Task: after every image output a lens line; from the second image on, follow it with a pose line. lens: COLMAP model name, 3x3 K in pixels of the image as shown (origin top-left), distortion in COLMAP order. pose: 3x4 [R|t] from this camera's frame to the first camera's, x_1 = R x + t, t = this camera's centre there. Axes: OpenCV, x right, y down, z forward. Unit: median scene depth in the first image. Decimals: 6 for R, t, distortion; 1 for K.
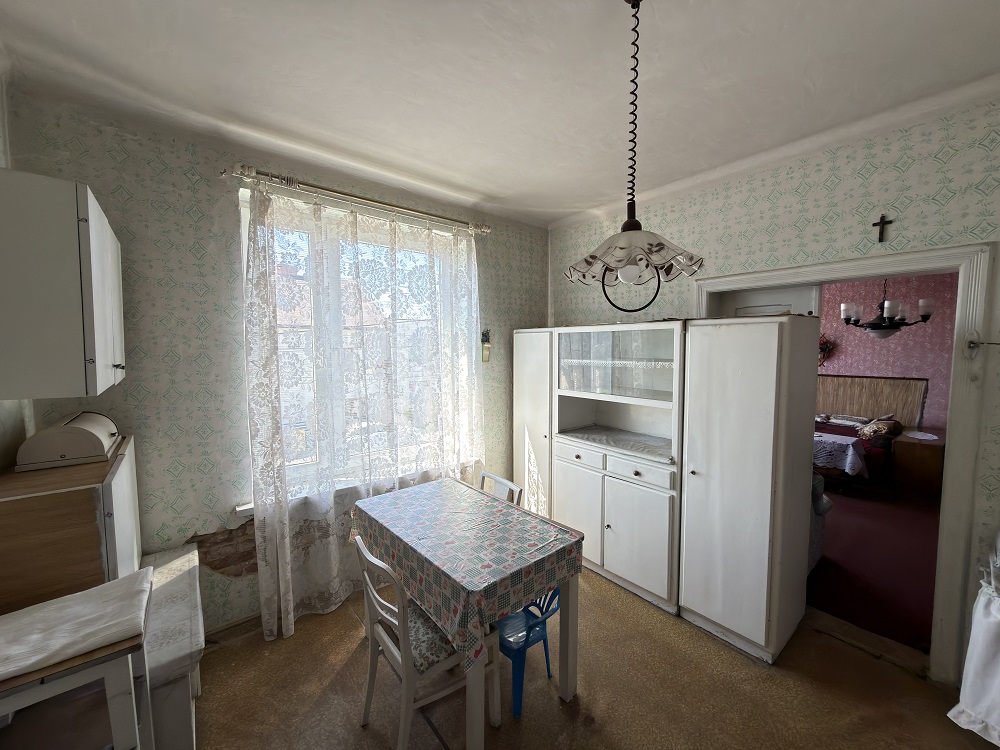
lens RADIAL K [[392.9, 0, 506.2], [0, 392.9, 375.9], [0, 0, 1]] dist [-0.002419, -0.000133]
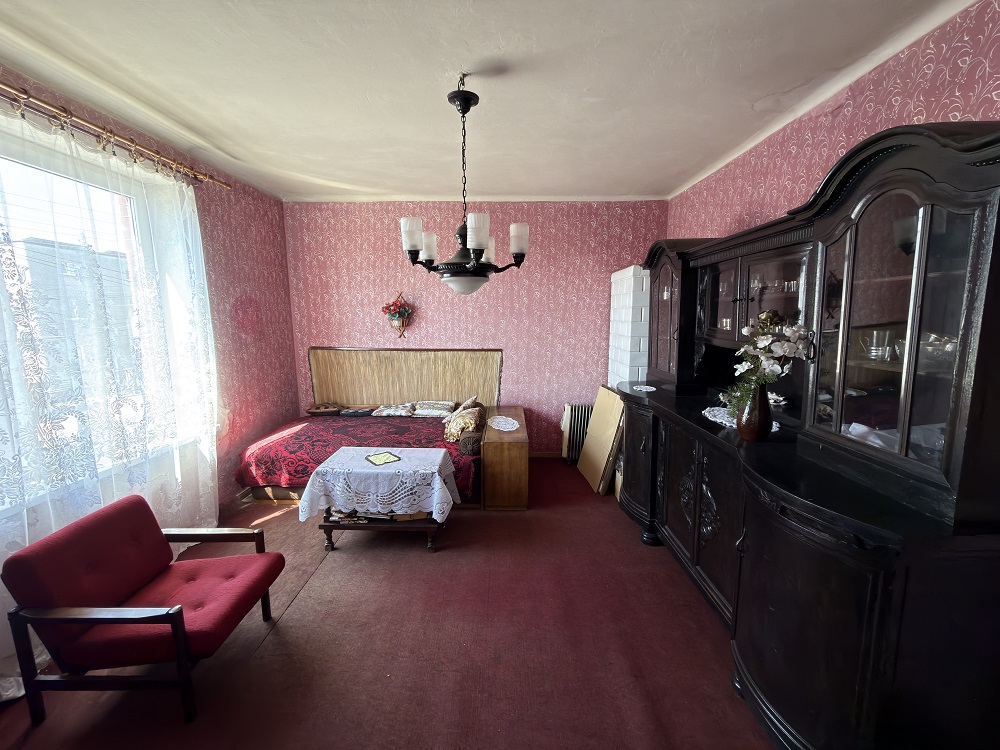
lens RADIAL K [[392.9, 0, 501.1], [0, 392.9, 373.0], [0, 0, 1]] dist [-0.002419, -0.000133]
pose [[0.638533, -0.110097, 0.761679, 0.413882], [0.048193, 0.993492, 0.103203, -0.029477], [-0.768084, -0.029191, 0.639683, 0.449838]]
